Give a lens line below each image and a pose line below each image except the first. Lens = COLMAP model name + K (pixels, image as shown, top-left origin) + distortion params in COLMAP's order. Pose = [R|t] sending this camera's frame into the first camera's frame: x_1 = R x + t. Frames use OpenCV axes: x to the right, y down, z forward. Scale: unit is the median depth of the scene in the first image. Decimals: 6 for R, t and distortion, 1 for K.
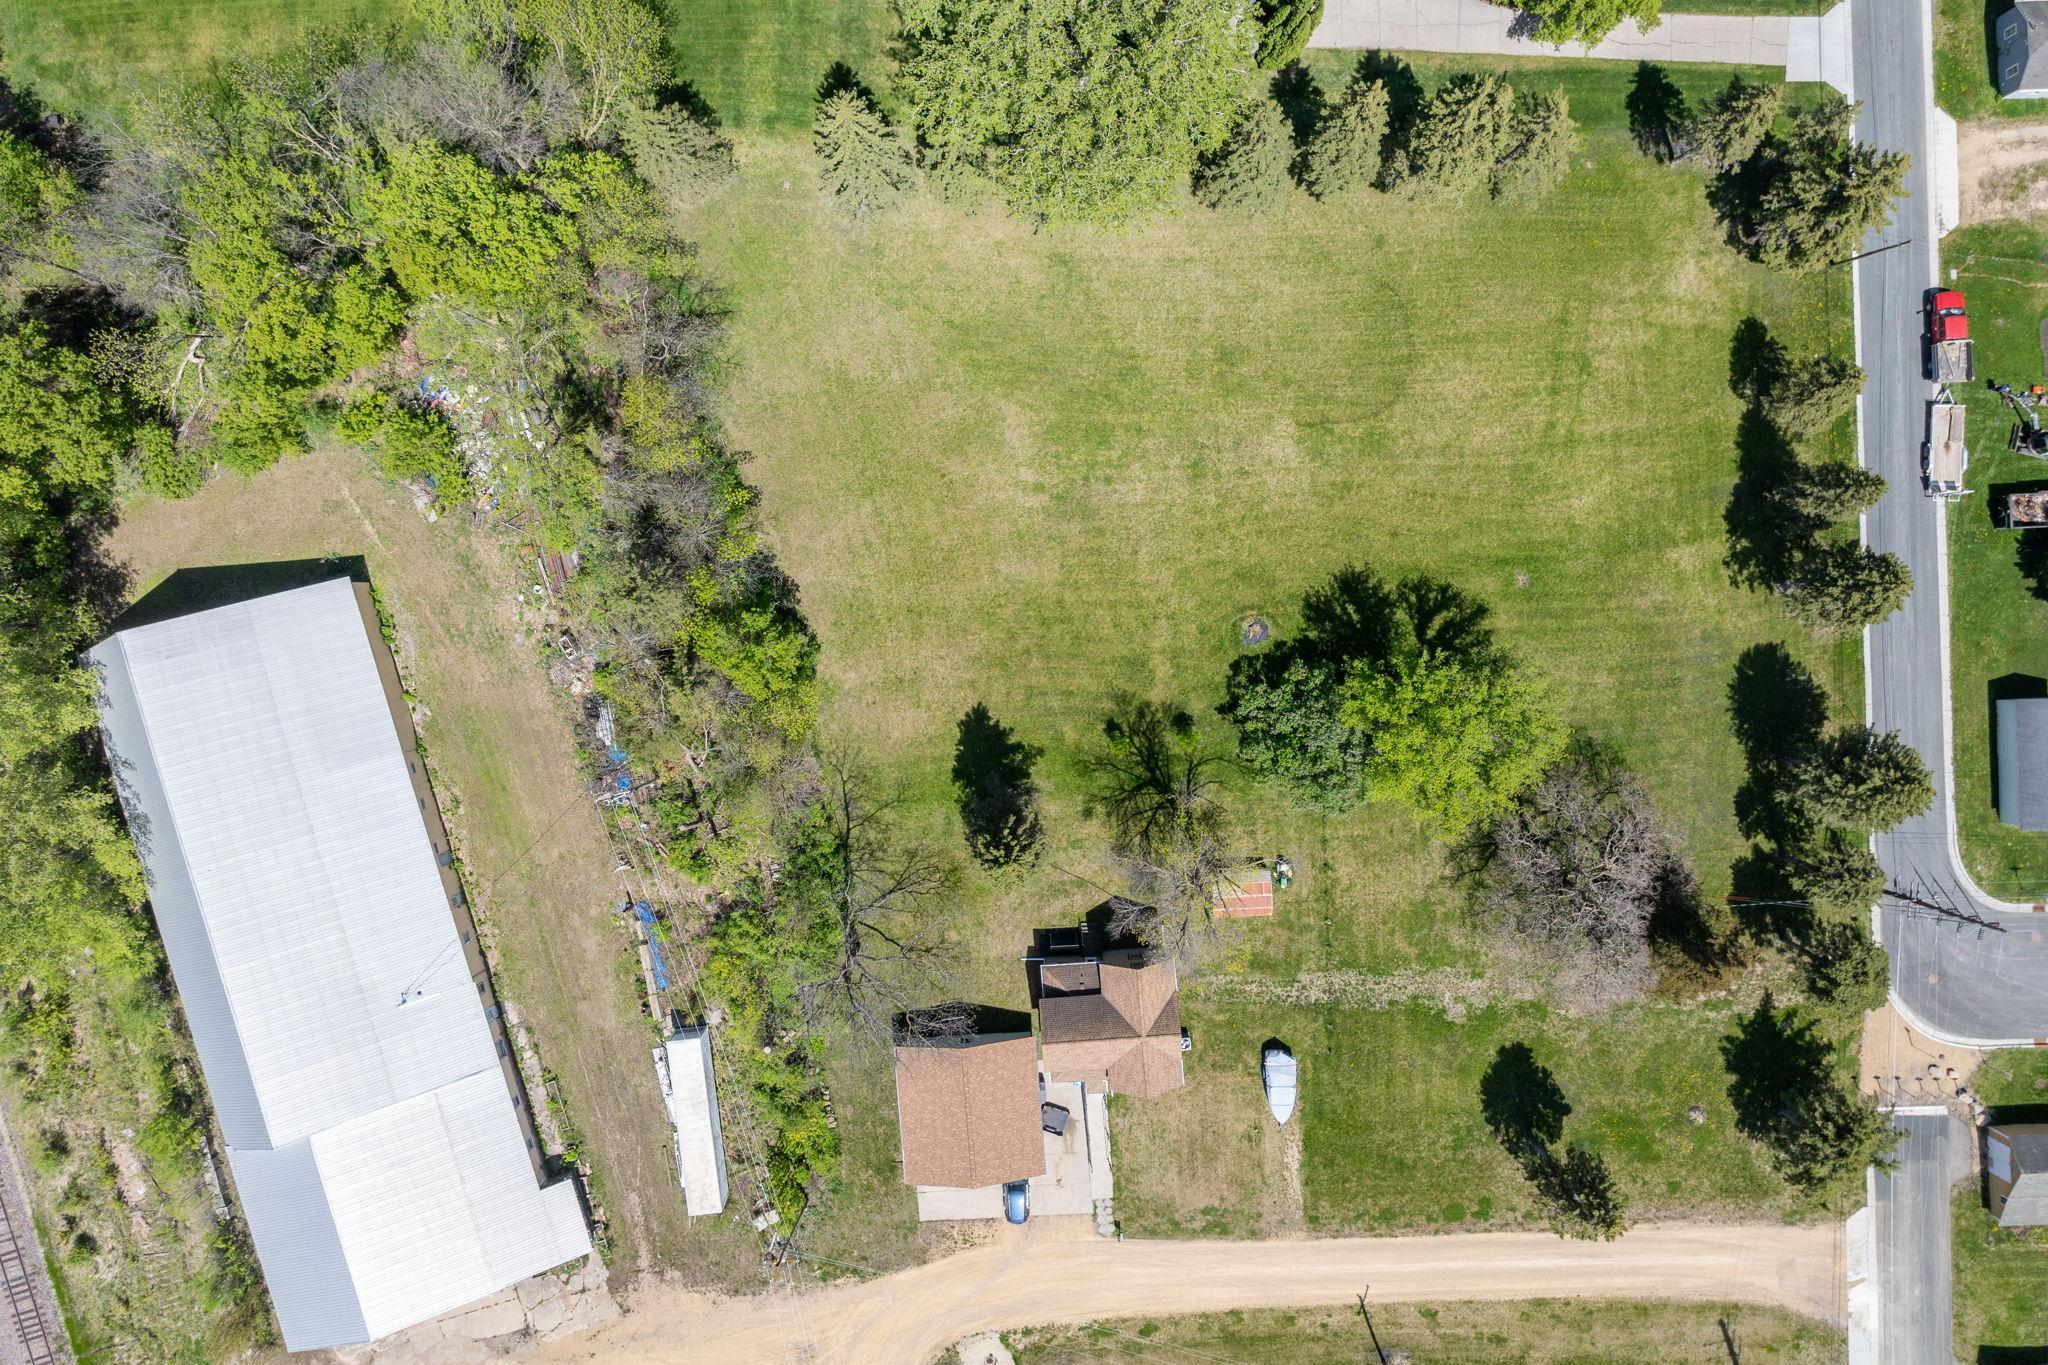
lens RADIAL K [[1441.8, 0, 1031.1], [0, 1441.8, 609.1], [0, 0, 1]] dist [-0.034548, 0.019163]
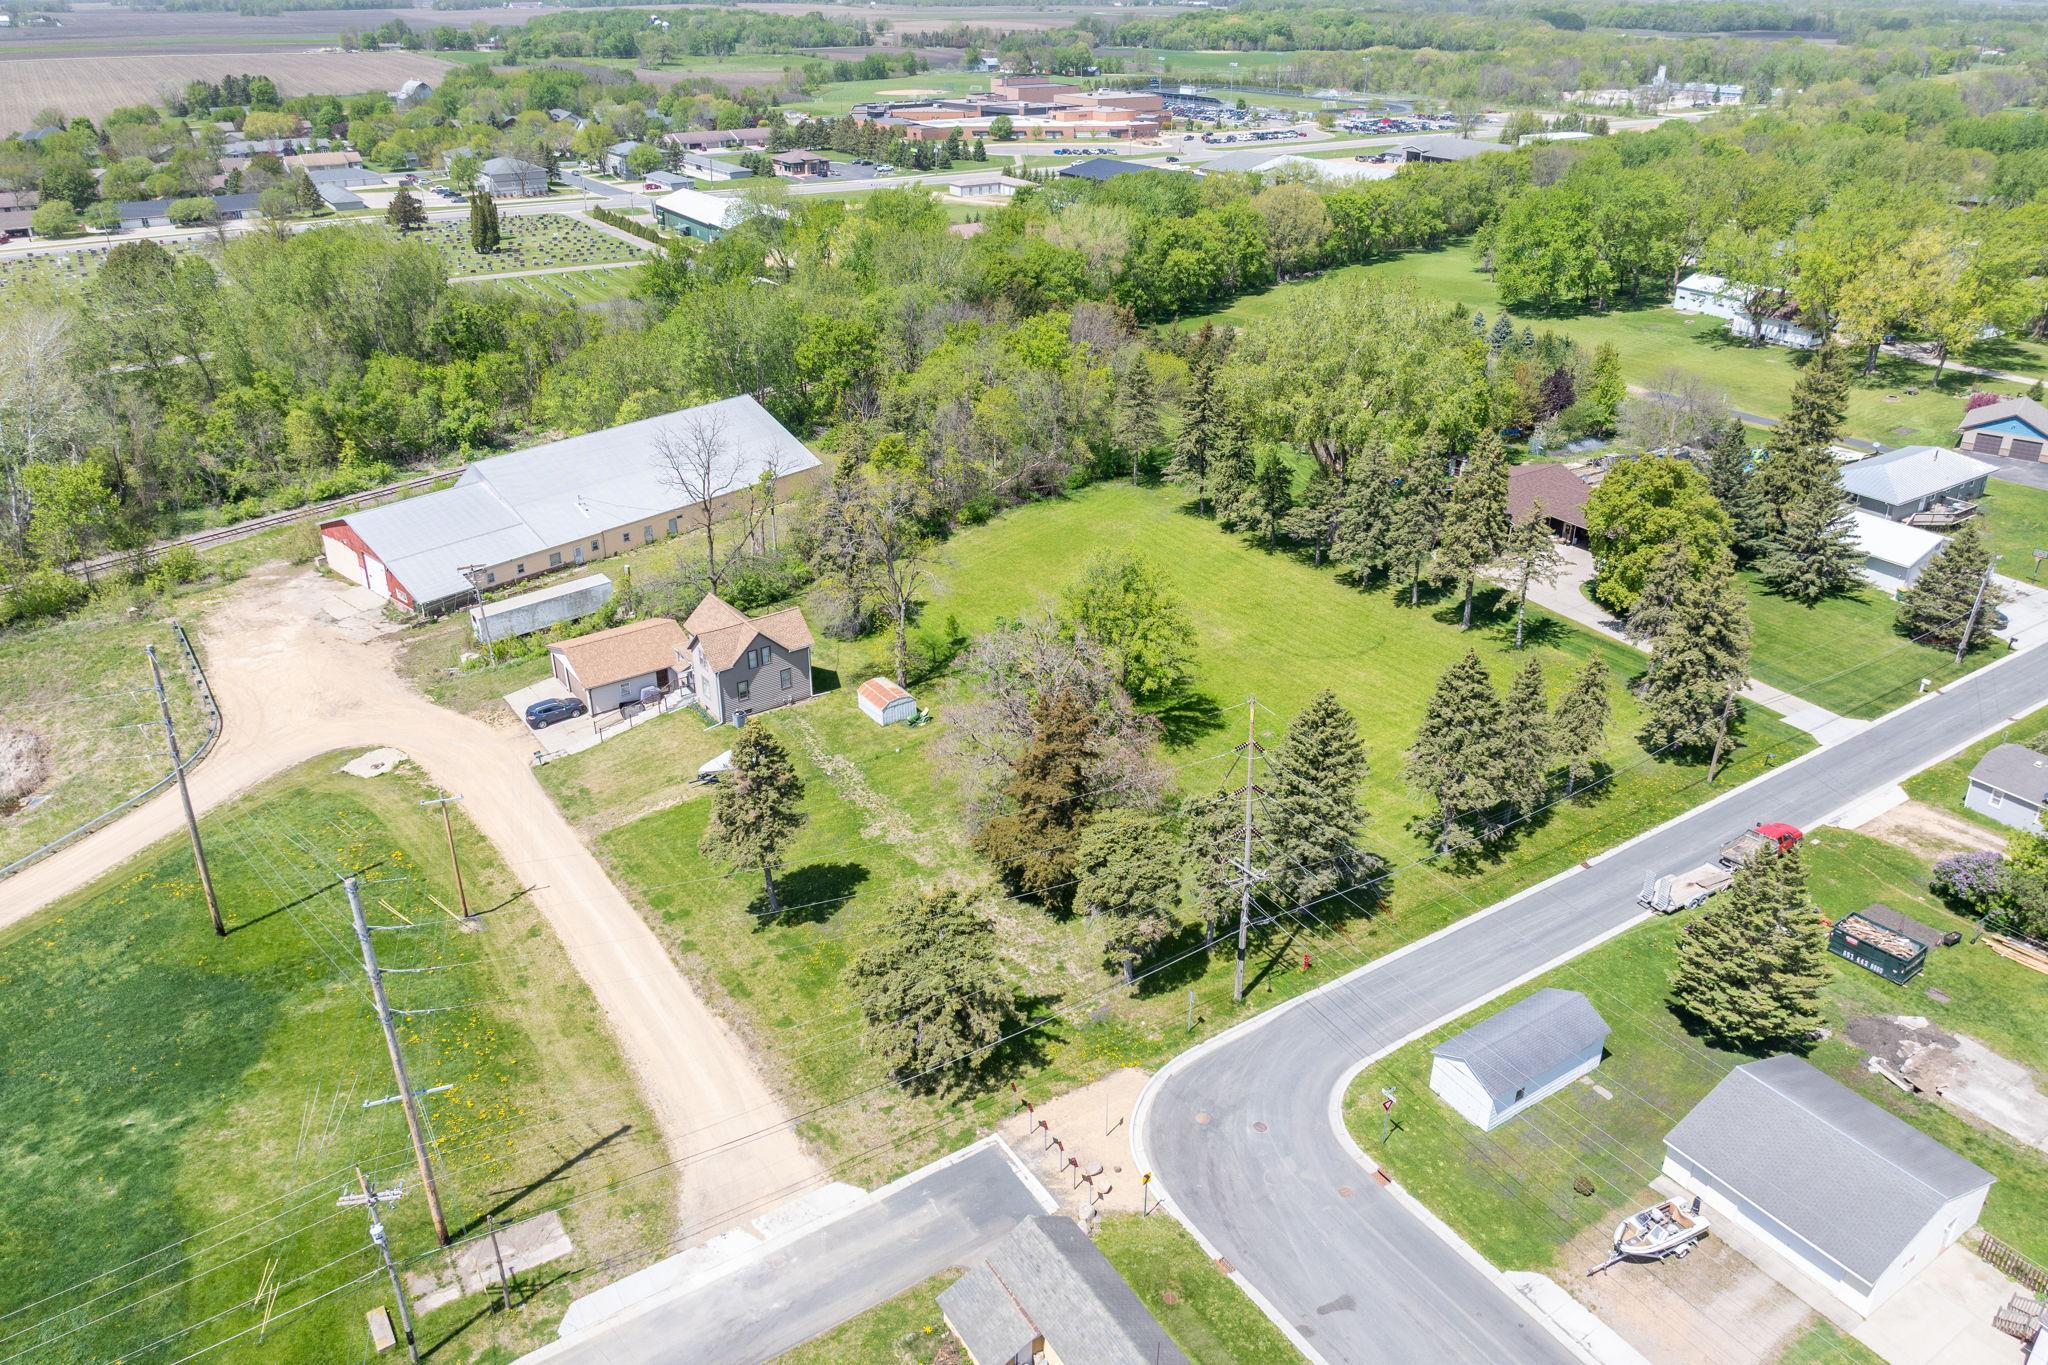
lens RADIAL K [[1441.8, 0, 1031.1], [0, 1441.8, 609.1], [0, 0, 1]] dist [-0.034548, 0.019163]
pose [[0.514276, 0.357580, -0.779523, 1.039482], [-0.857585, 0.205687, -0.471424, 0.607262], [-0.008234, 0.910950, 0.412435, 0.469049]]
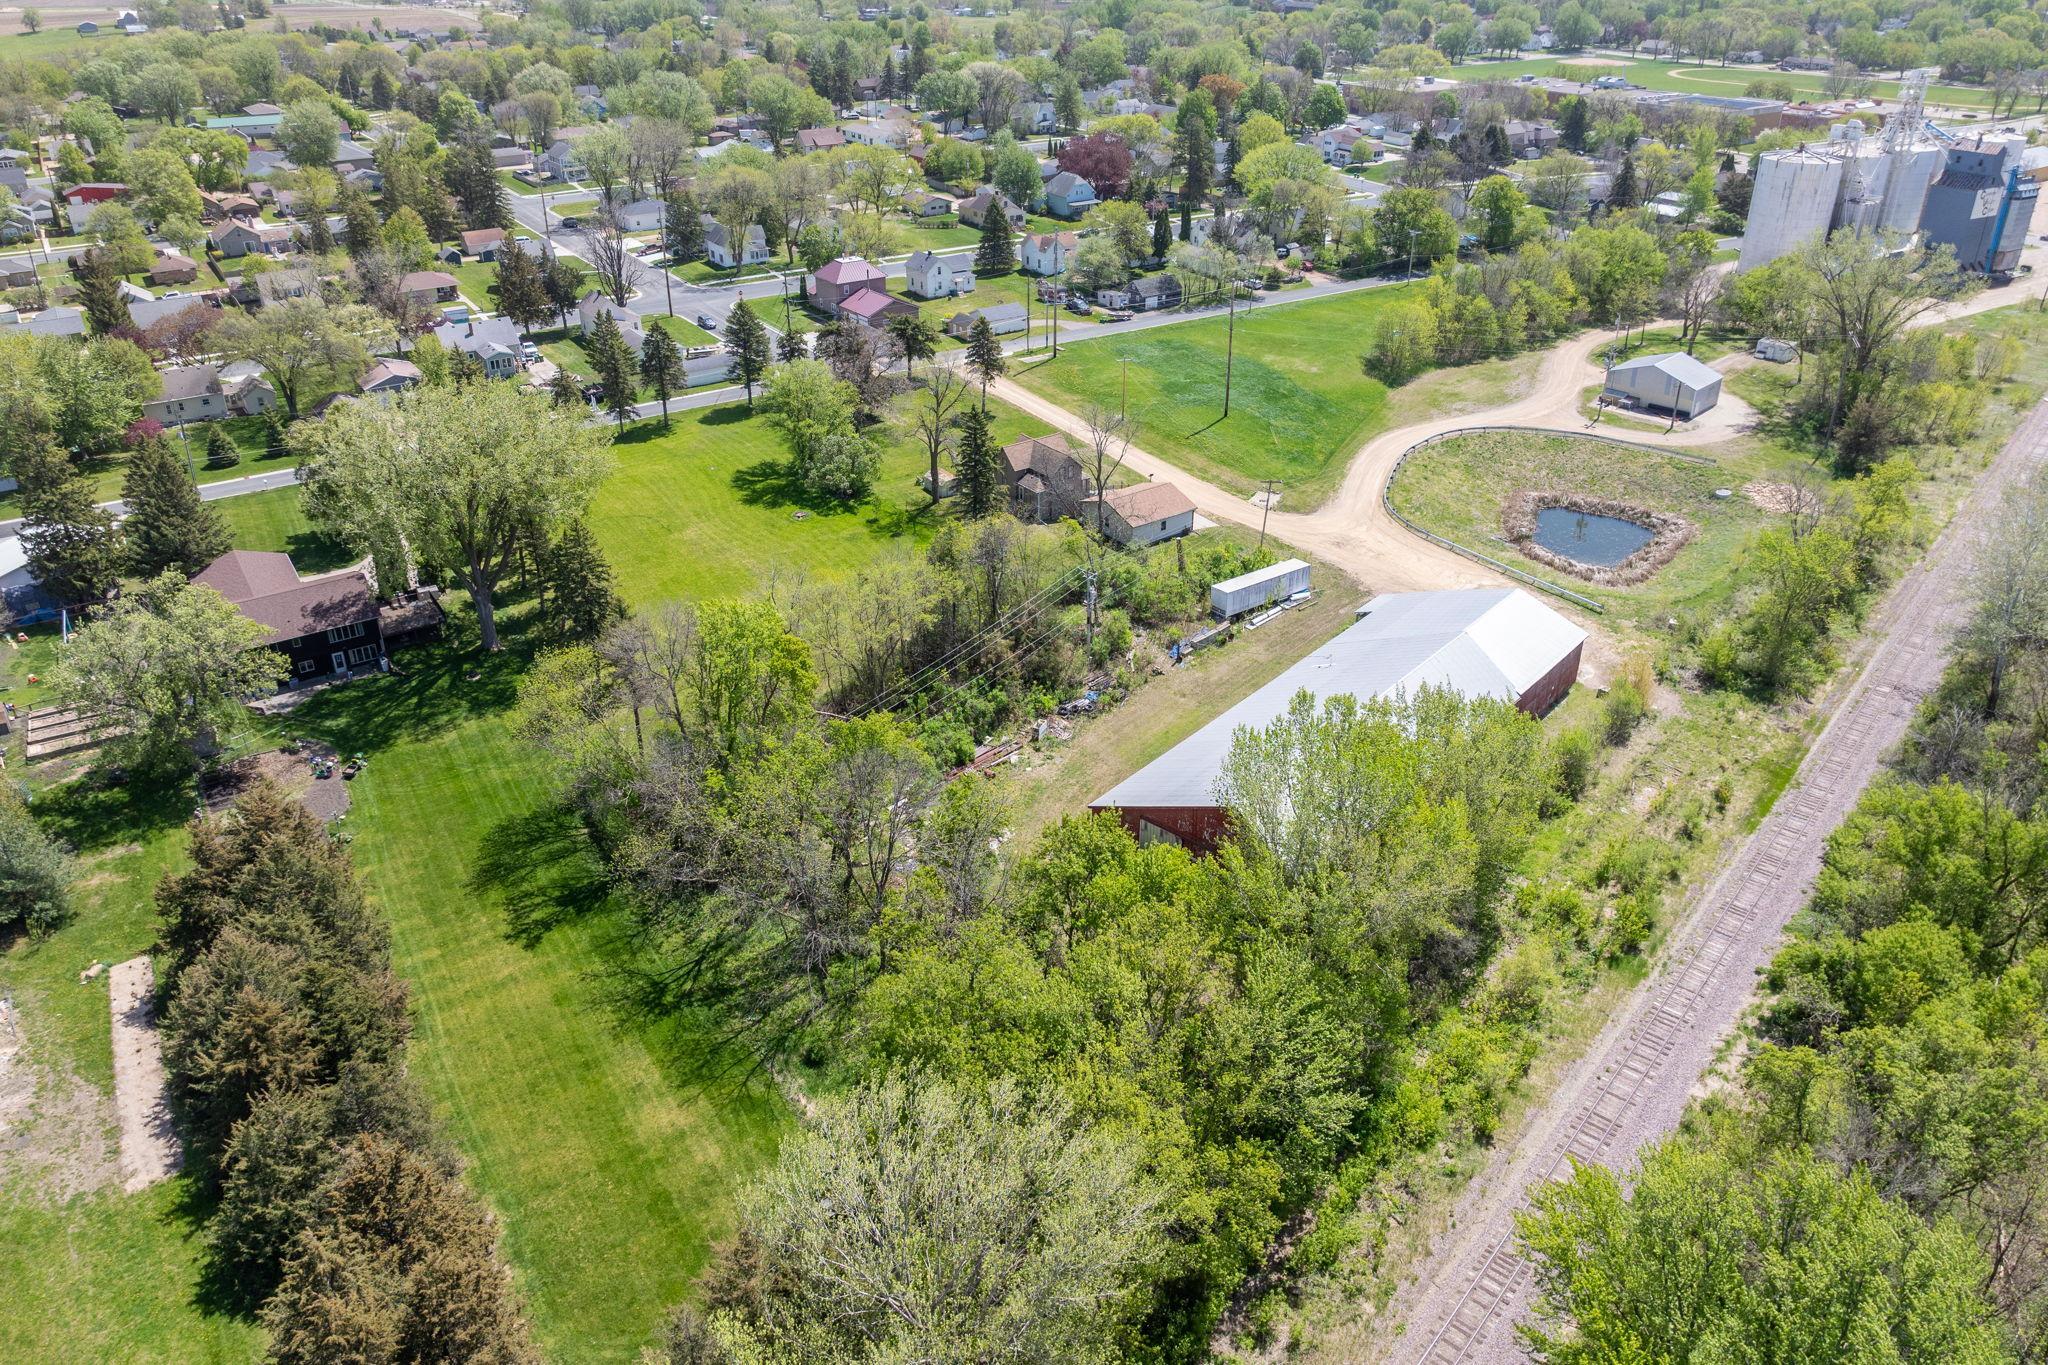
lens RADIAL K [[1441.8, 0, 1031.1], [0, 1441.8, 609.1], [0, 0, 1]] dist [-0.034548, 0.019163]
pose [[-0.528887, -0.360195, 0.768464, -1.277570], [0.848579, -0.239184, 0.471915, -0.562519], [0.013822, 0.901693, 0.432156, 0.385483]]
